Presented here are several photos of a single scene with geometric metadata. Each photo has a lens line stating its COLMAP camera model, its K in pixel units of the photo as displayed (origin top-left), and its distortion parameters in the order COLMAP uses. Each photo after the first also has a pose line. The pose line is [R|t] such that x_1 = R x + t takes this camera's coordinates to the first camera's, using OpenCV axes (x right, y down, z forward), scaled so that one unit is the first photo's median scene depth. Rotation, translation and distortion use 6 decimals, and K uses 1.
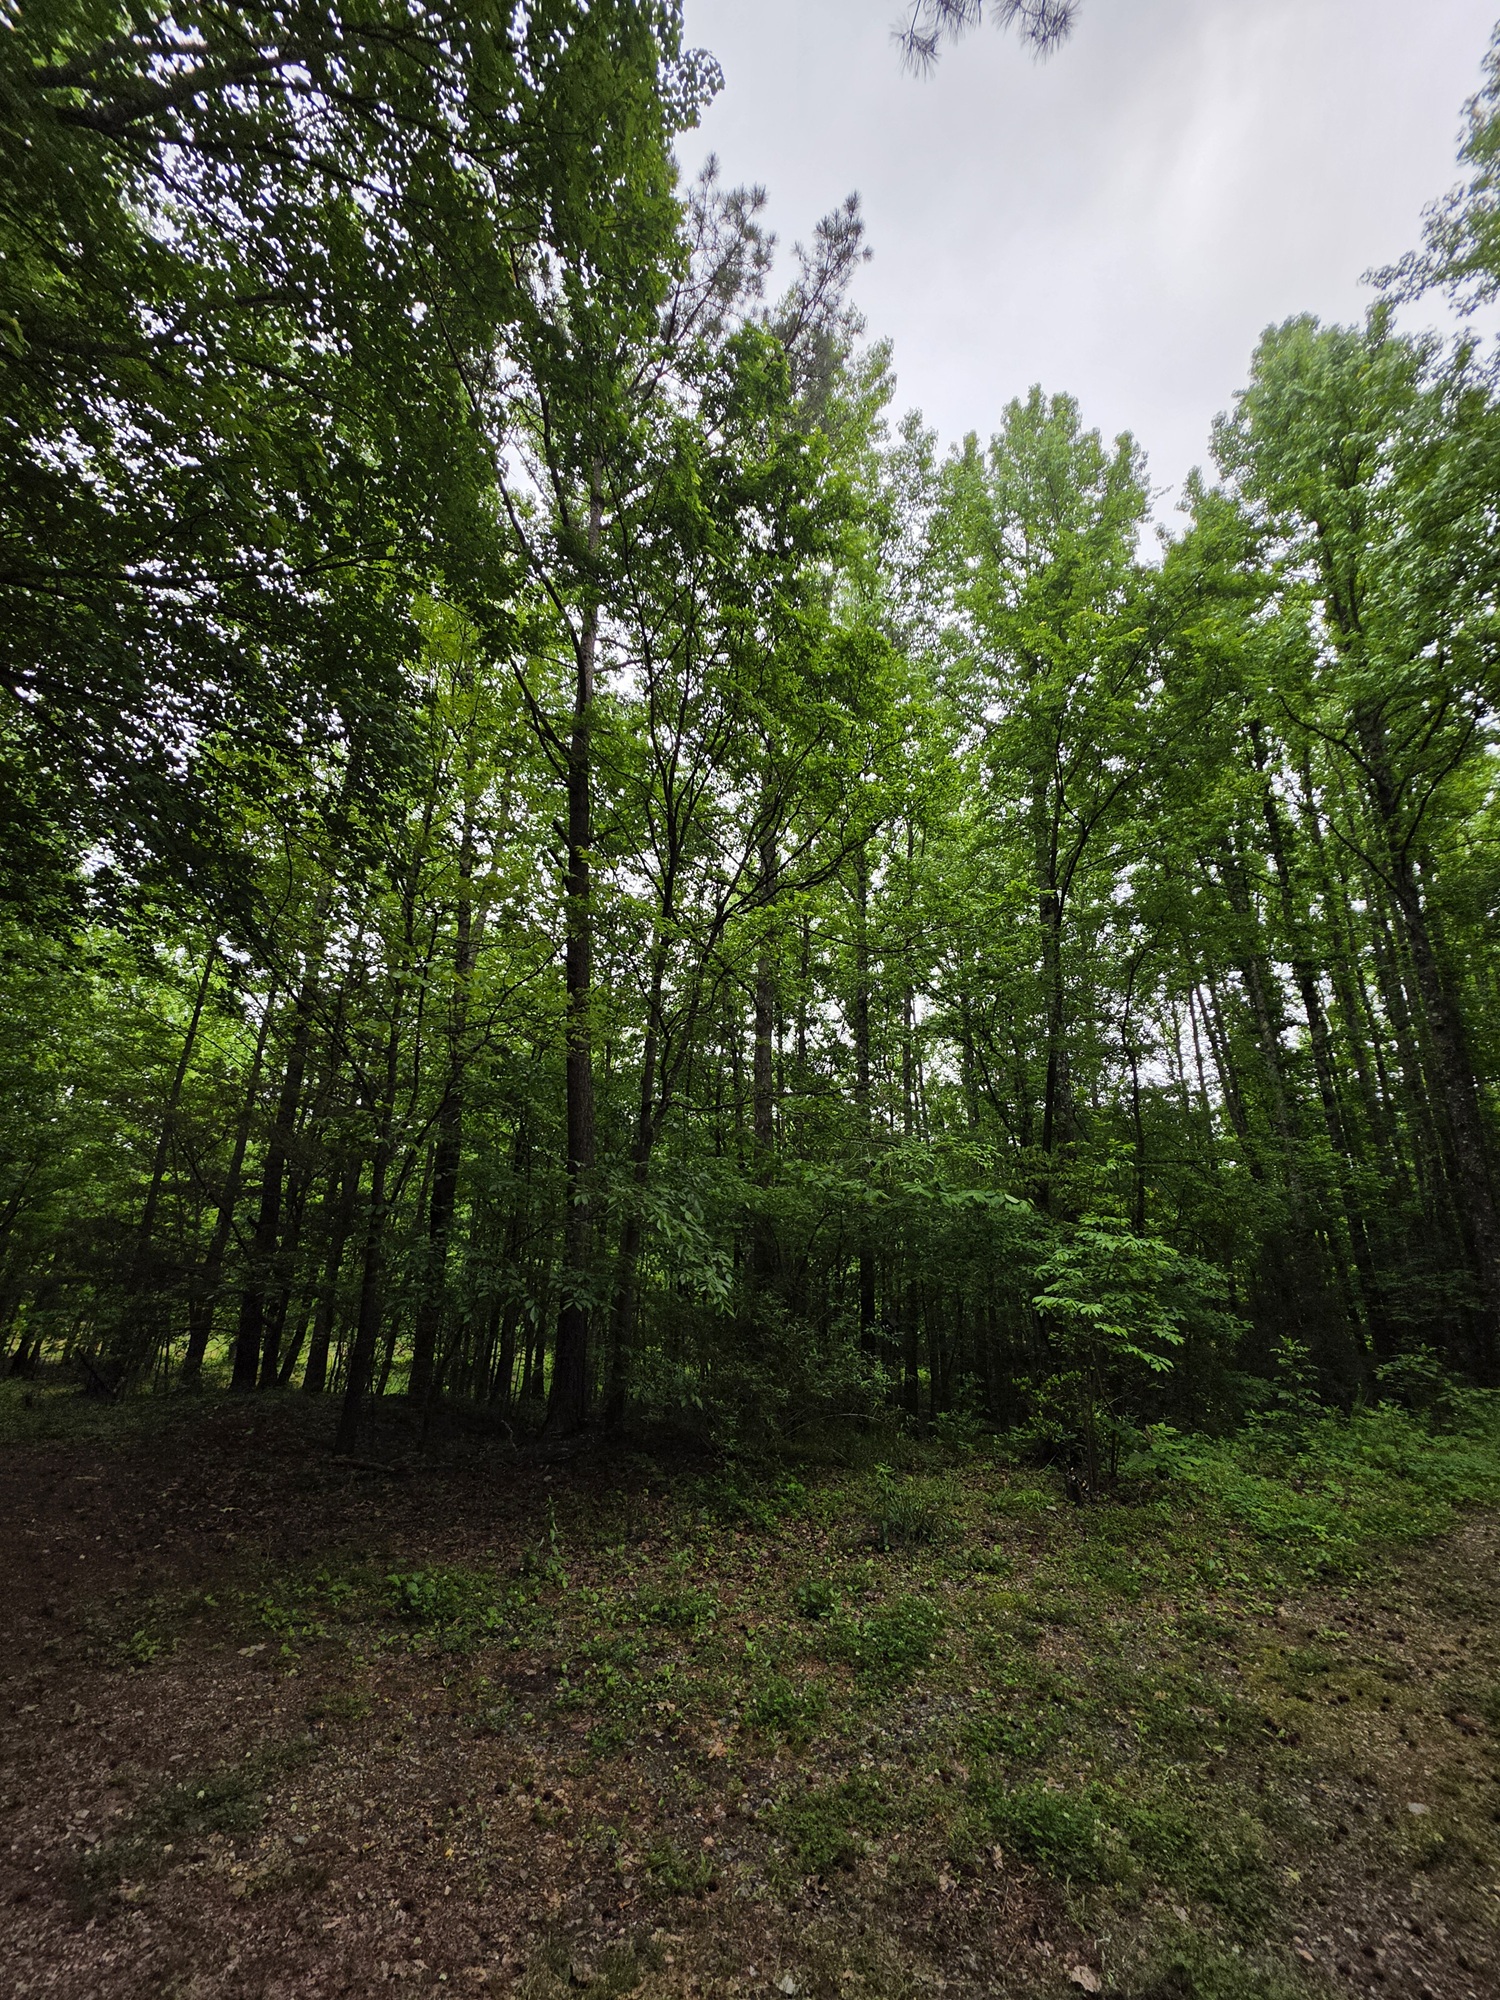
lens RADIAL K [[797.0, 0, 749.1], [0, 797.0, 991.7], [0, 0, 1]] dist [-0.004733, 0.000270]
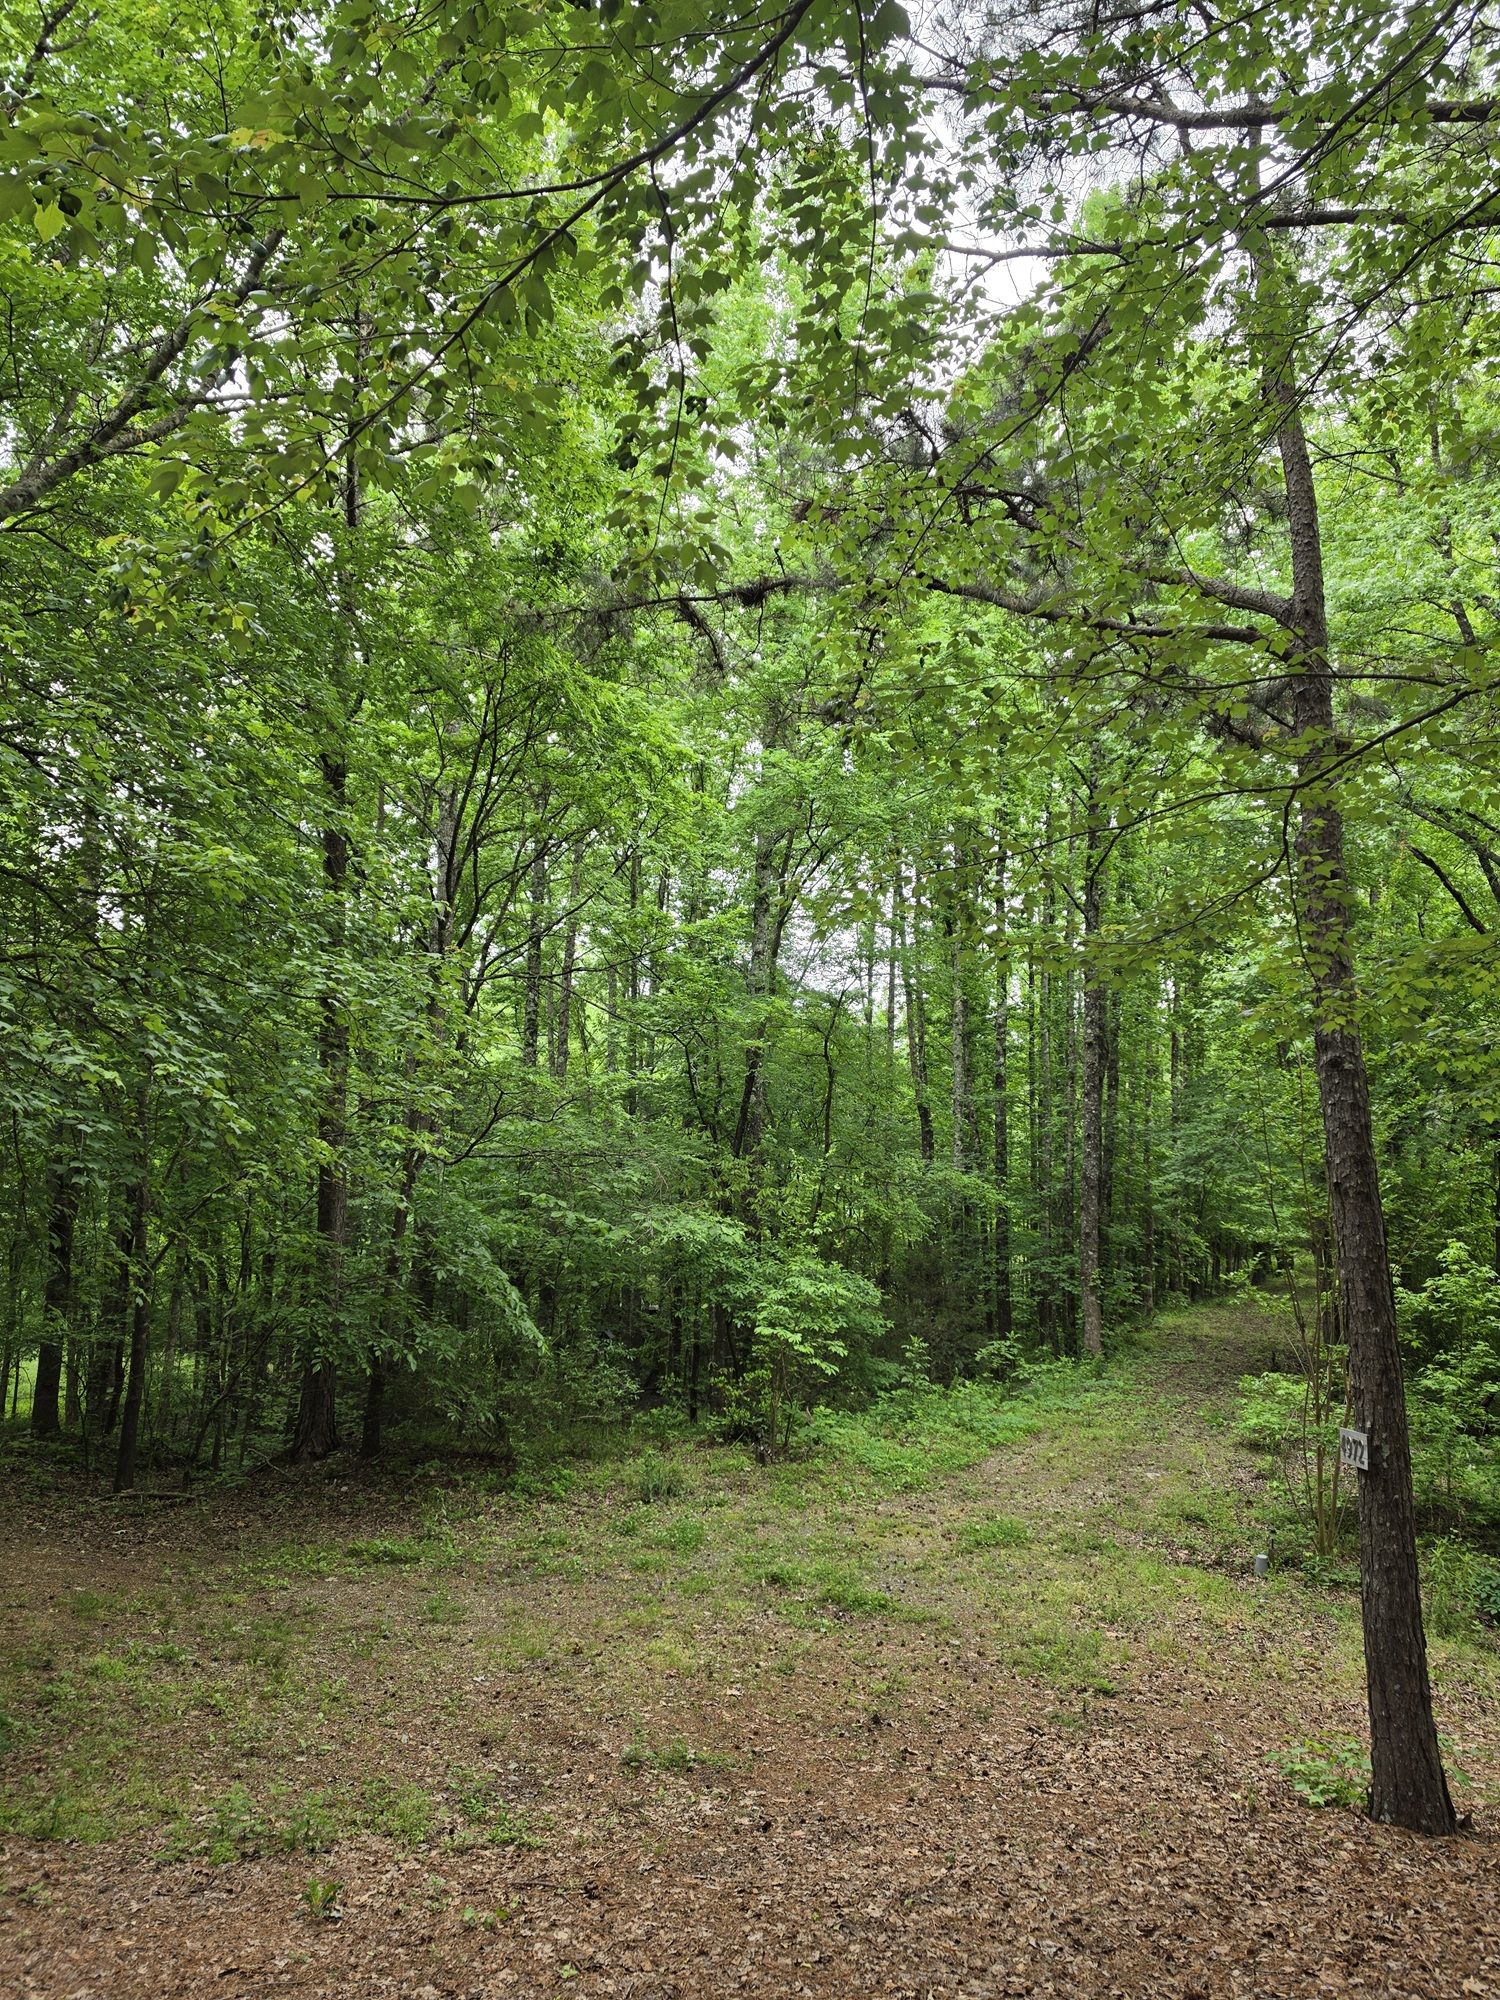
lens RADIAL K [[1368.7, 0, 748.7], [0, 1368.7, 986.7], [0, 0, 1]] dist [0.055706, -0.049980]
pose [[0.914118, 0.056713, 0.401462, -0.316983], [-0.134079, 0.976744, 0.167313, -0.291806], [-0.382637, -0.206772, 0.900464, -0.502151]]
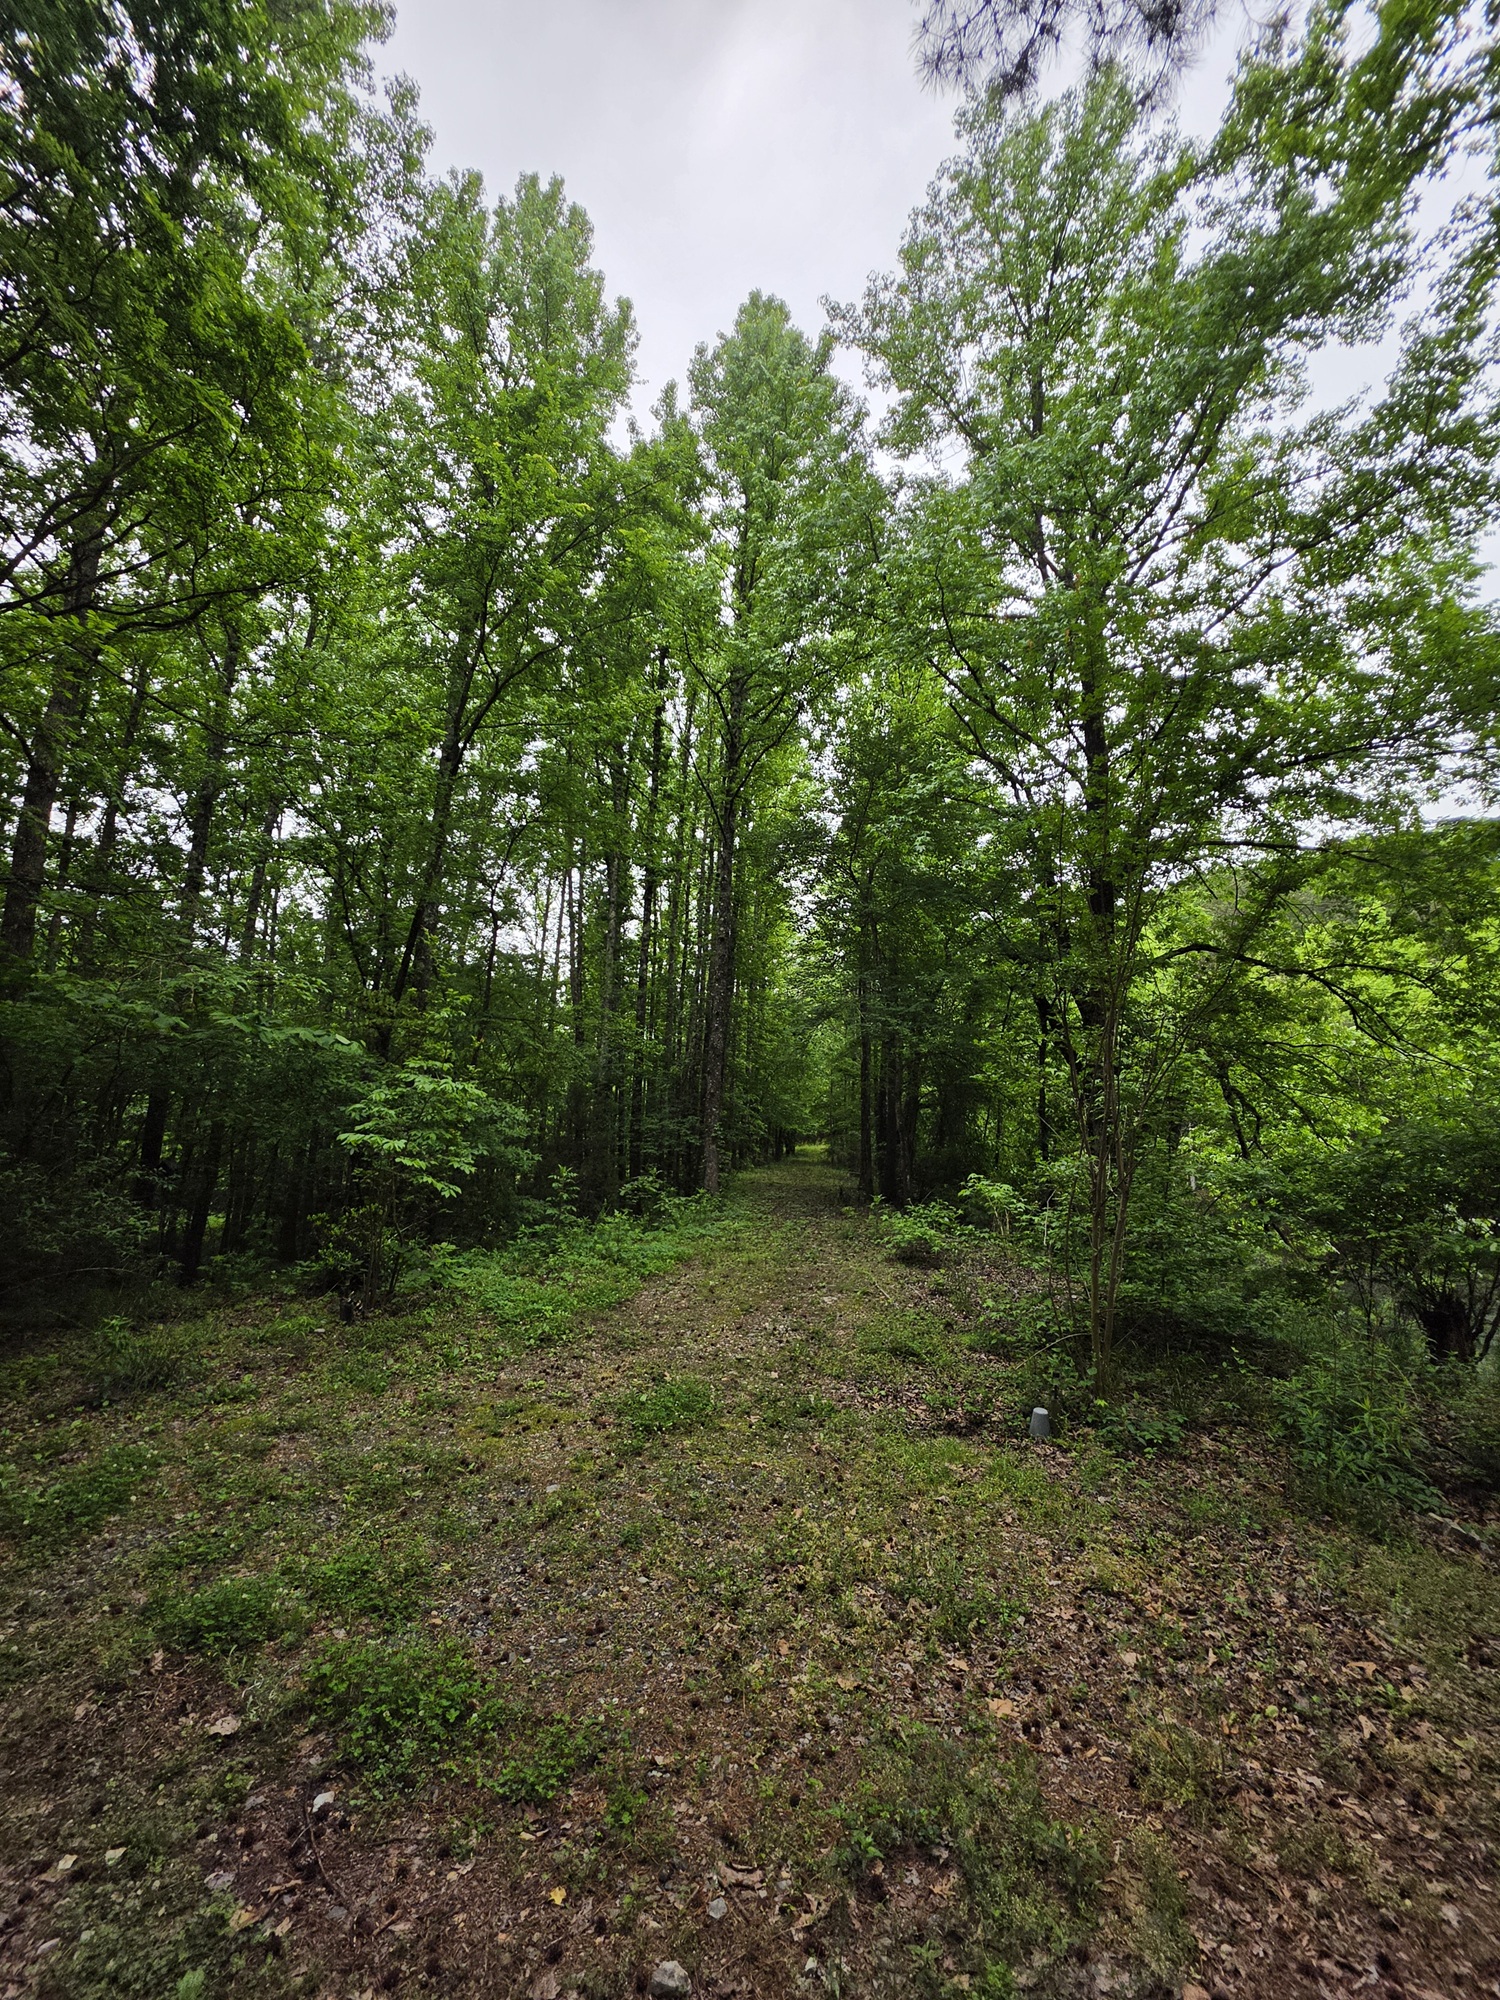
lens RADIAL K [[797.0, 0, 749.3], [0, 797.0, 992.7], [0, 0, 1]] dist [-0.004733, 0.000270]
pose [[0.722402, 0.113619, 0.682075, 0.015508], [-0.235816, 0.967755, 0.088550, 0.003230], [-0.650021, -0.224813, 0.725901, -0.003393]]
